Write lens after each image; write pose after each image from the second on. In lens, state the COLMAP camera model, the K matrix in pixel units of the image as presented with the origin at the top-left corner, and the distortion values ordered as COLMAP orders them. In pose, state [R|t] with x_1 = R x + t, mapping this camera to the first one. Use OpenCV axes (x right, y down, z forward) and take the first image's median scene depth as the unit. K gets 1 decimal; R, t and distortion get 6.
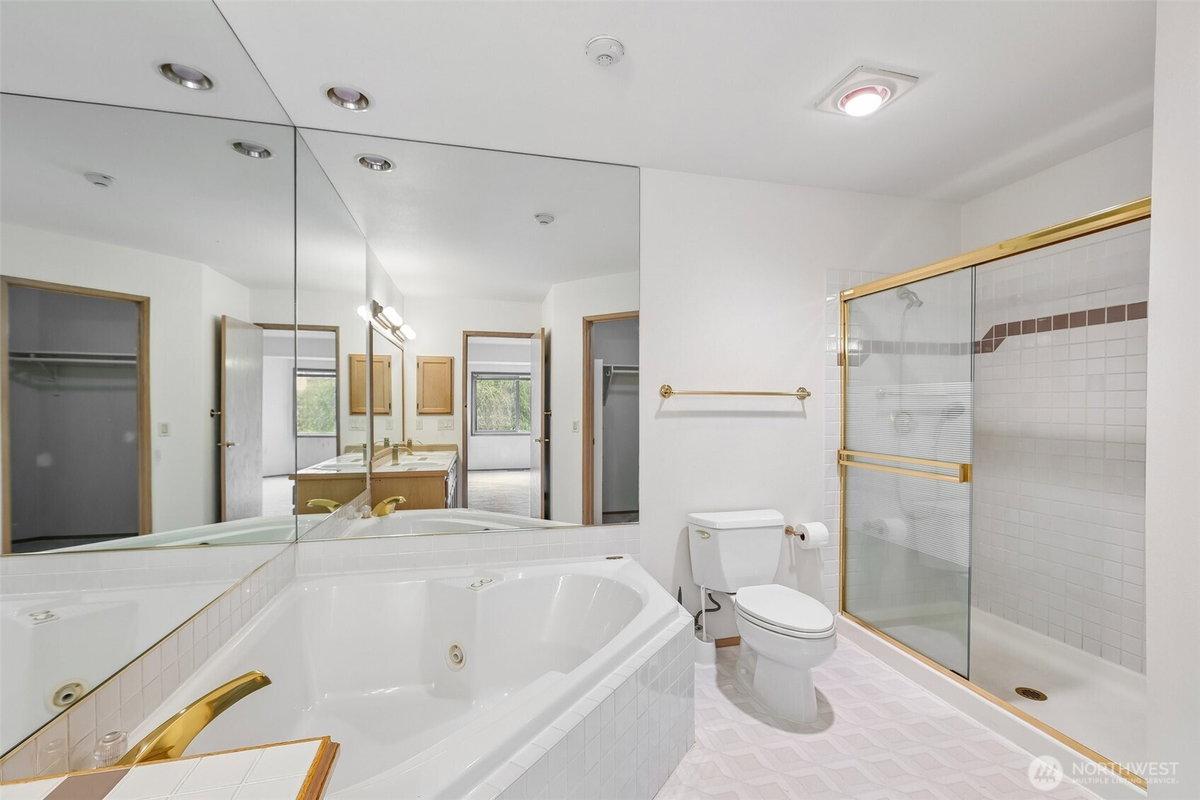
lens RADIAL K [[538.1, 0, 608.0], [0, 538.1, 409.2], [0, 0, 1]] dist [0.001198, 0.000254]
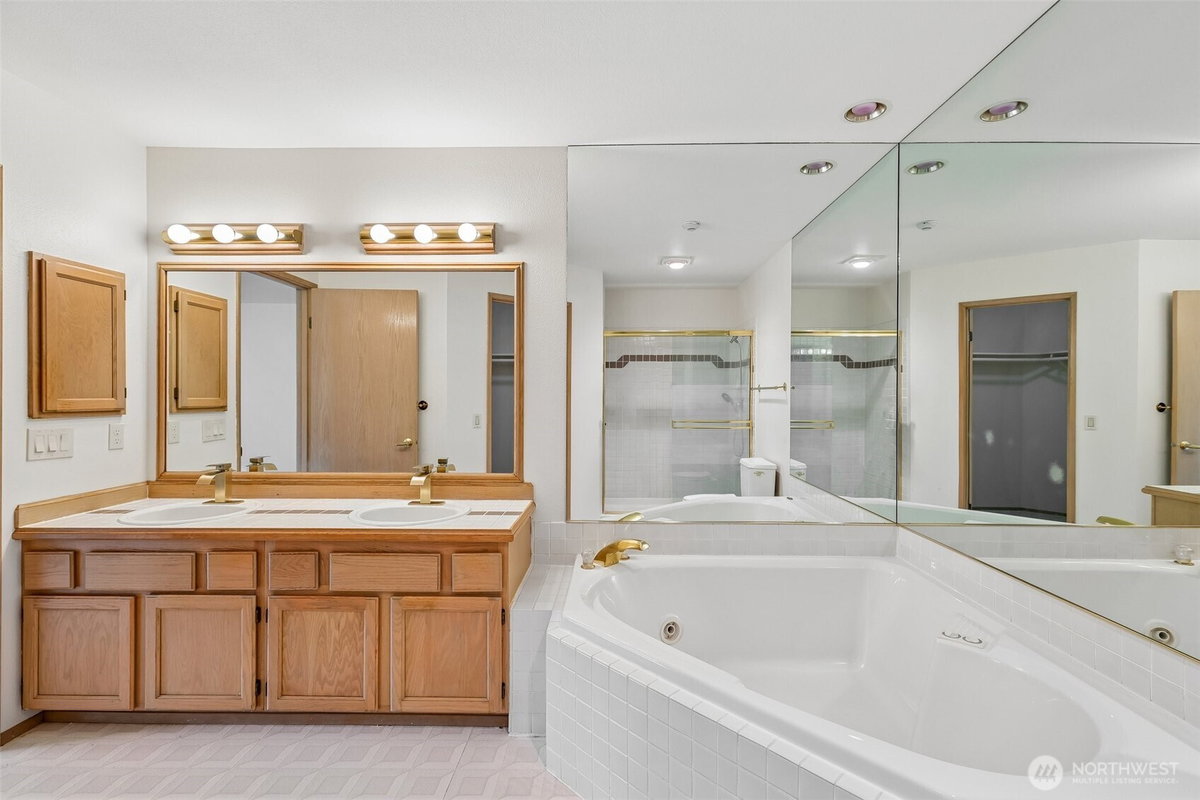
lens RADIAL K [[538.1, 0, 609.4], [0, 538.1, 397.7], [0, 0, 1]] dist [0.001198, 0.000254]
pose [[-0.250720, 0.003176, -0.968054, 0.515116], [-0.008279, 0.999951, 0.005424, -0.009170], [0.968024, 0.009375, -0.250681, 0.593165]]
